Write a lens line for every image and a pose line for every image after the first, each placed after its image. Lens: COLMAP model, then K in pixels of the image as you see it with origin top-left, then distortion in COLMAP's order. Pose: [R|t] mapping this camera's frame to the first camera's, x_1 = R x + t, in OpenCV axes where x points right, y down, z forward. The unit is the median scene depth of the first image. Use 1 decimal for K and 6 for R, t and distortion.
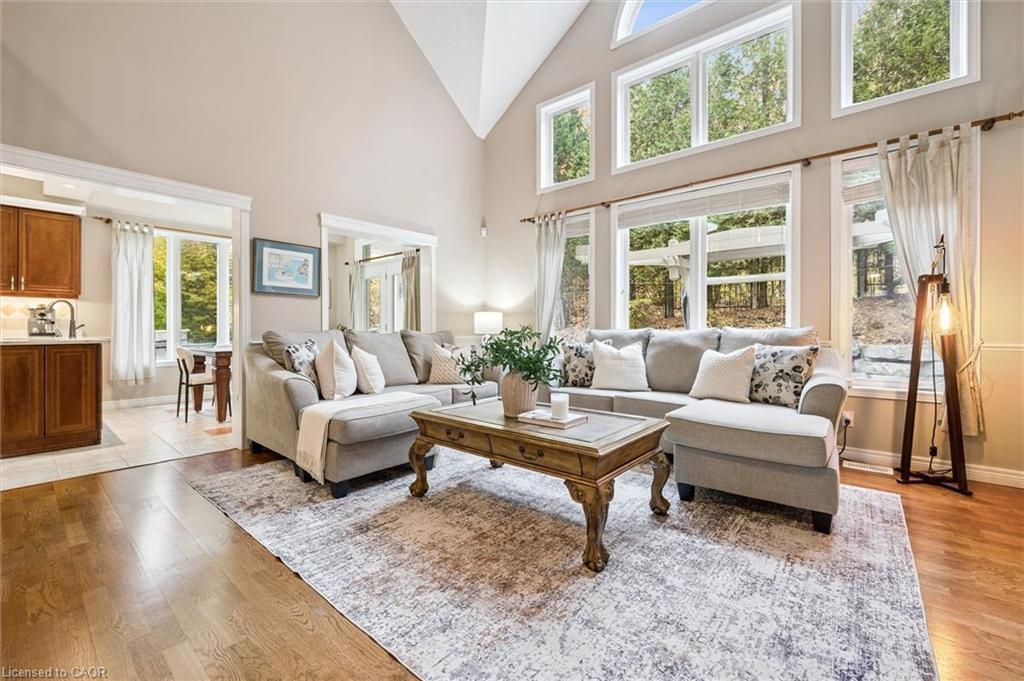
lens RADIAL K [[408.9, 0, 500.3], [0, 408.9, 330.1], [0, 0, 1]] dist [-0.003715, -0.000150]
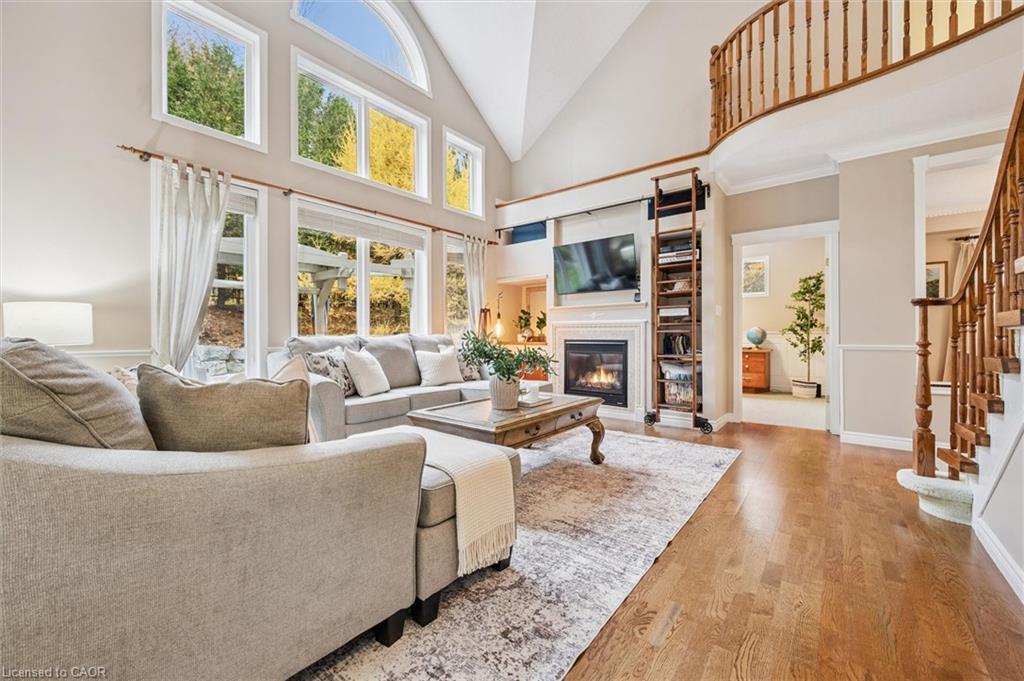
lens RADIAL K [[408.9, 0, 507.3], [0, 408.9, 336.1], [0, 0, 1]] dist [-0.003715, -0.000150]
pose [[-0.018553, -0.005770, 0.999811, -1.218161], [0.003053, 0.999978, 0.005828, -0.008184], [-0.999823, 0.003160, -0.018535, 1.085802]]
